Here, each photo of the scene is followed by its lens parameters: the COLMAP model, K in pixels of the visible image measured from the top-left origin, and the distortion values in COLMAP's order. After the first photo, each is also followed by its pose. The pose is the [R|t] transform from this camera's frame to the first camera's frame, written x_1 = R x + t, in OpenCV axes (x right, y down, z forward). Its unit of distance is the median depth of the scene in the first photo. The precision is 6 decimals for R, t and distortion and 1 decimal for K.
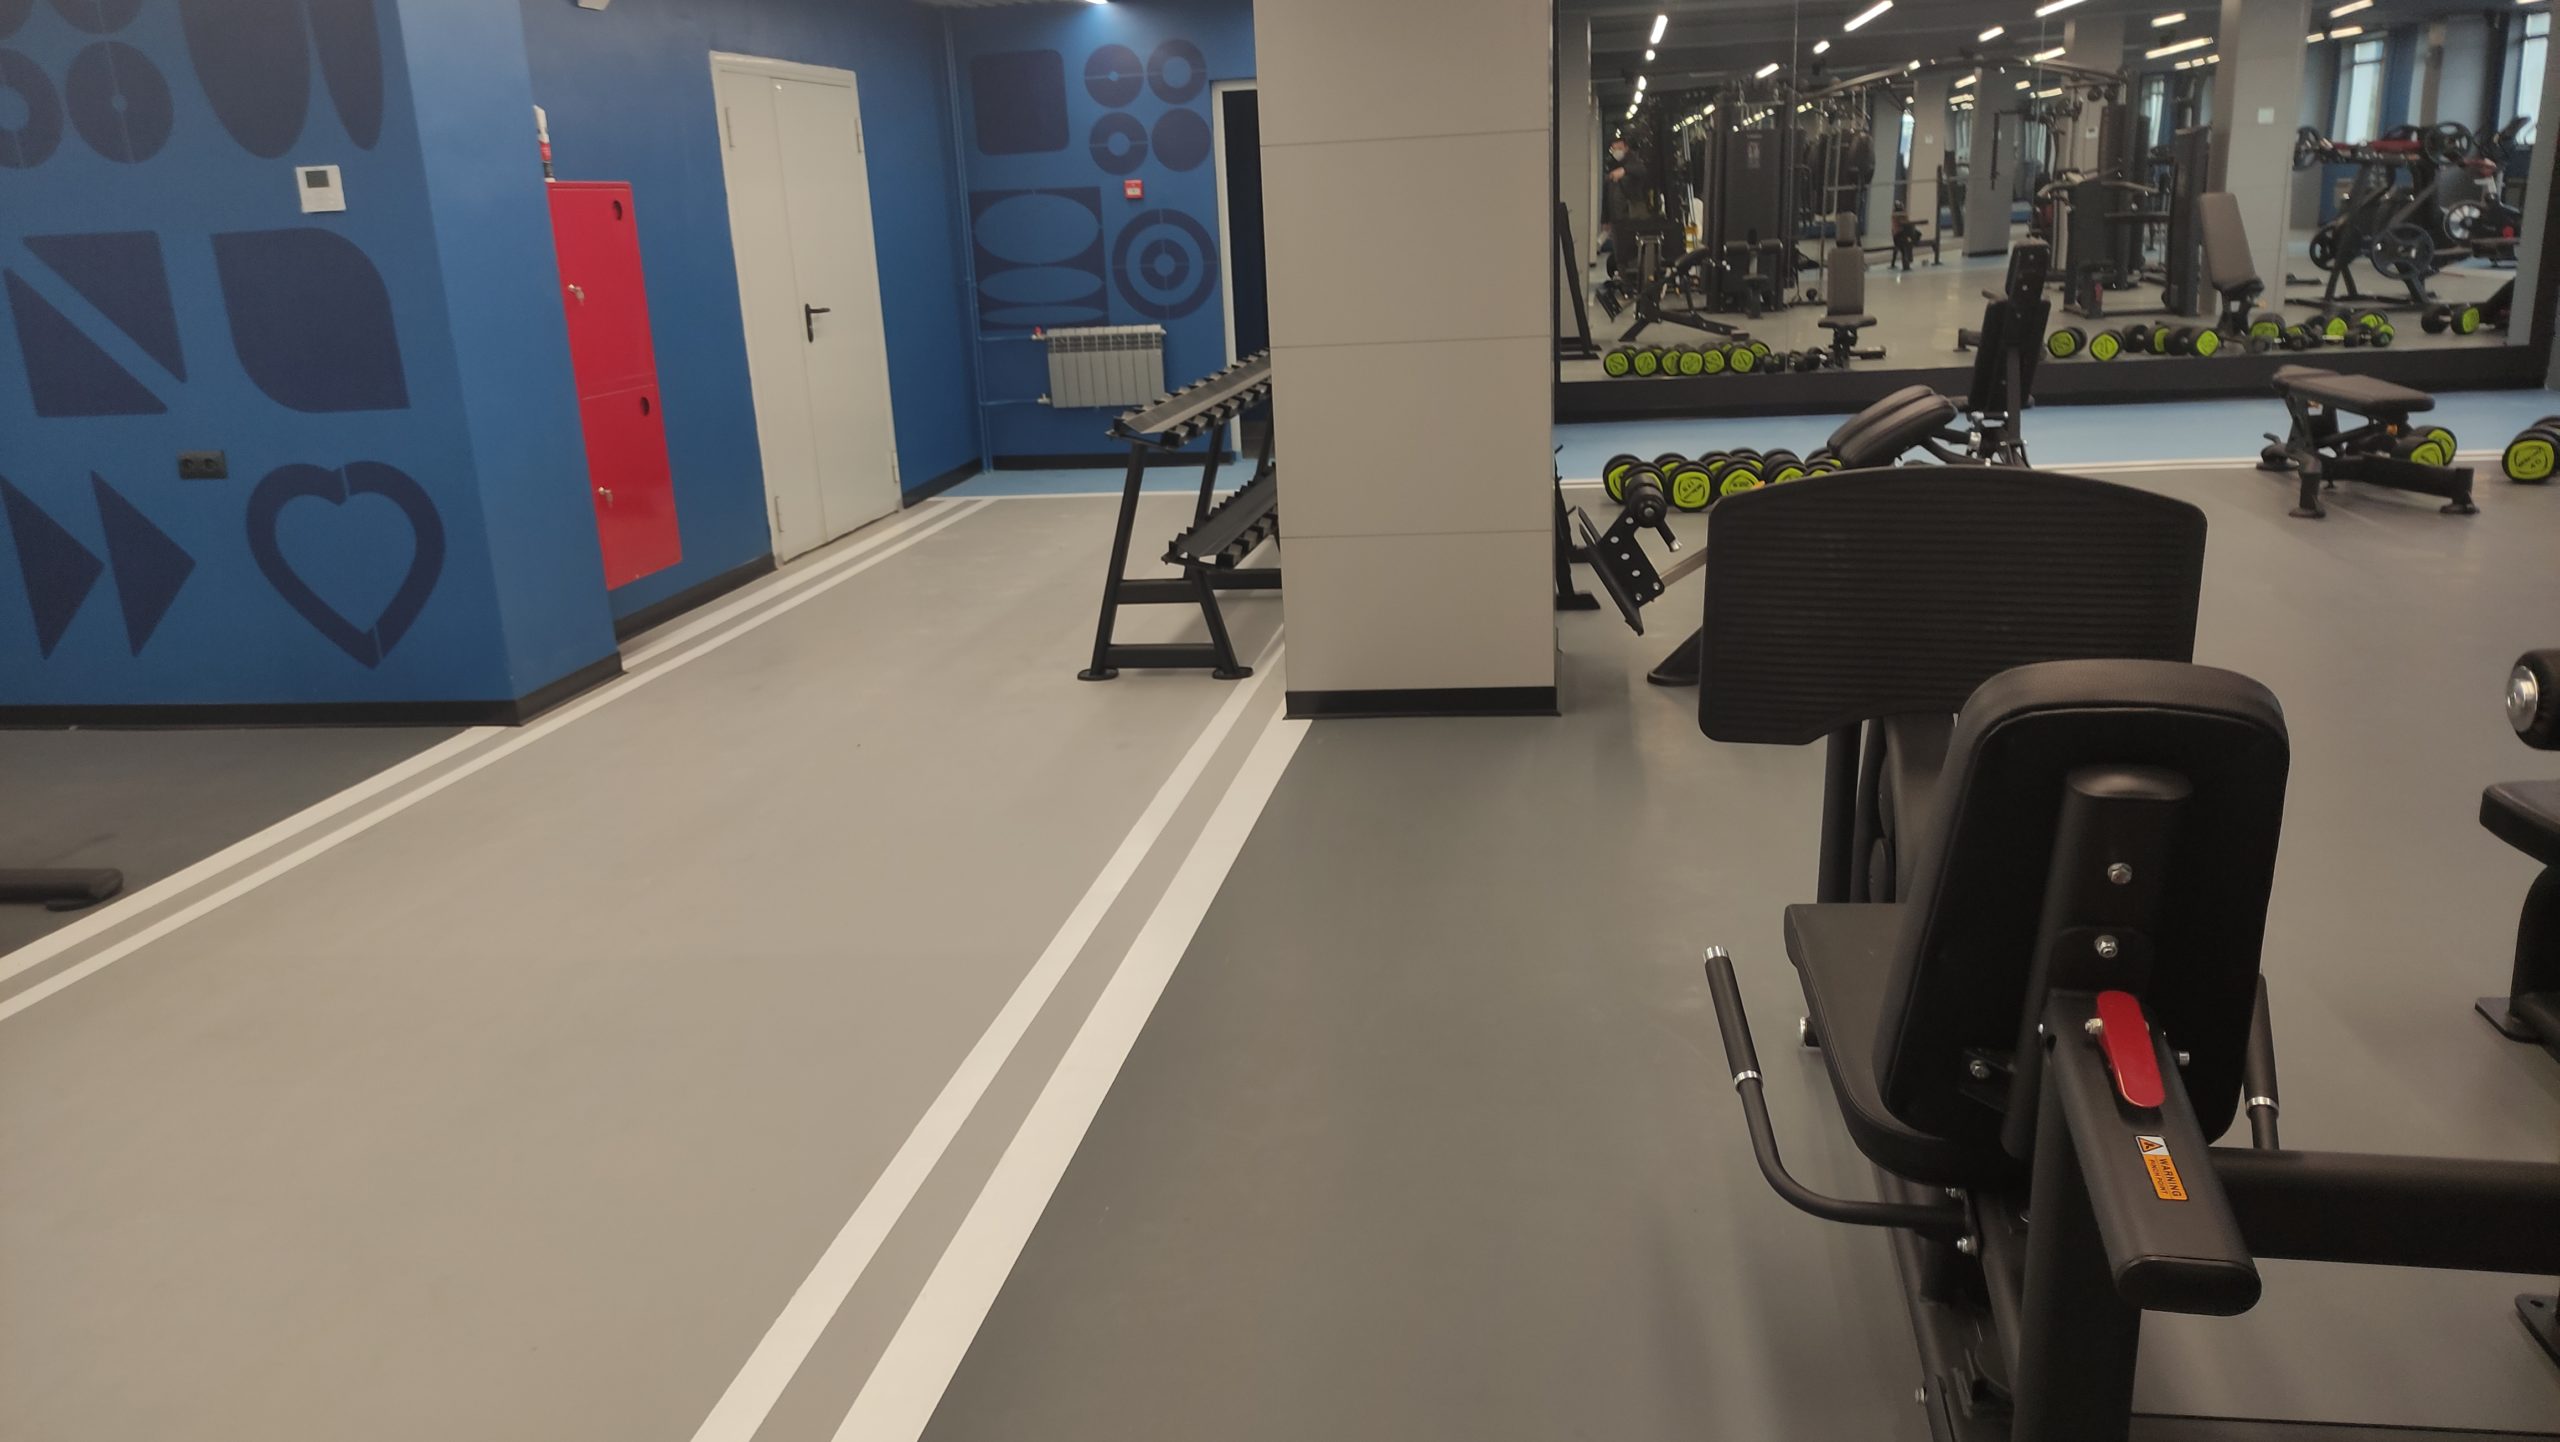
lens RADIAL K [[1915.5, 0, 1280.0], [0, 1915.5, 721.0], [0, 0, 1]] dist [0.028058, 0.003015]
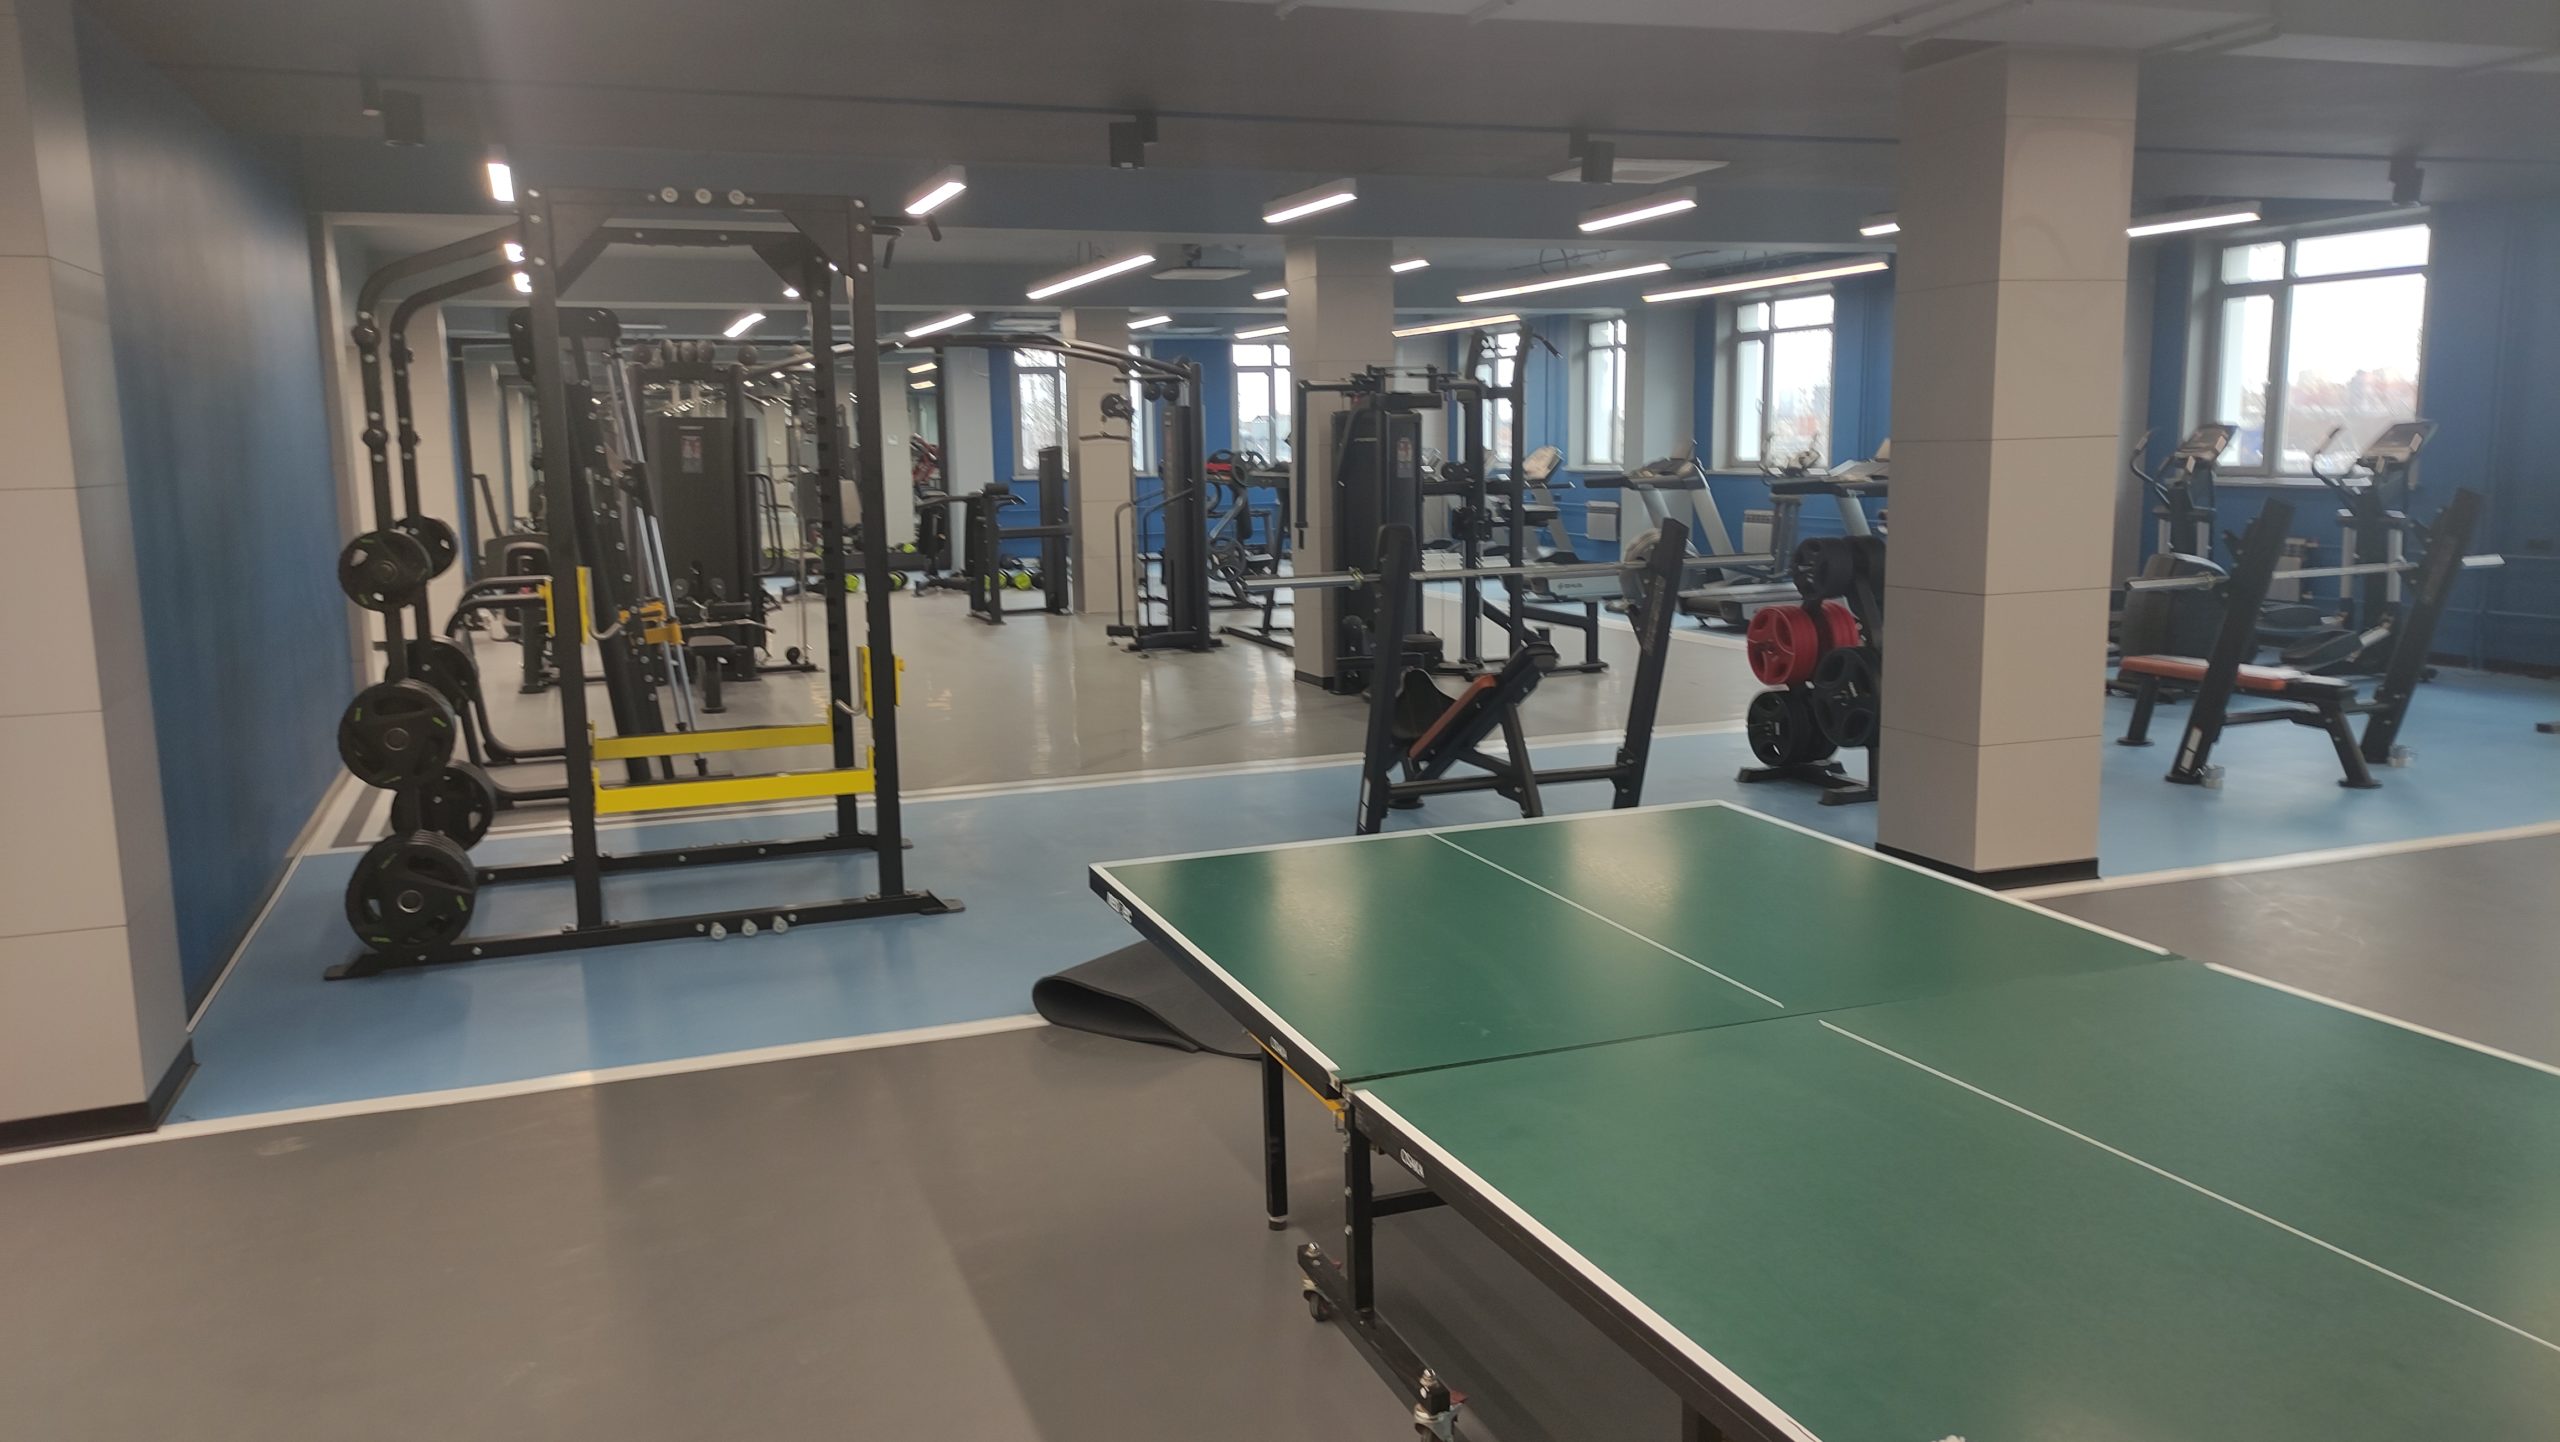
lens RADIAL K [[1915.5, 0, 1280.0], [0, 1915.5, 721.0], [0, 0, 1]] dist [0.028058, 0.003015]
pose [[0.845412, -0.046764, 0.532064, 0.067215], [0.126622, 0.985310, -0.114592, -0.111522], [-0.518889, 0.164249, 0.838914, 0.386560]]
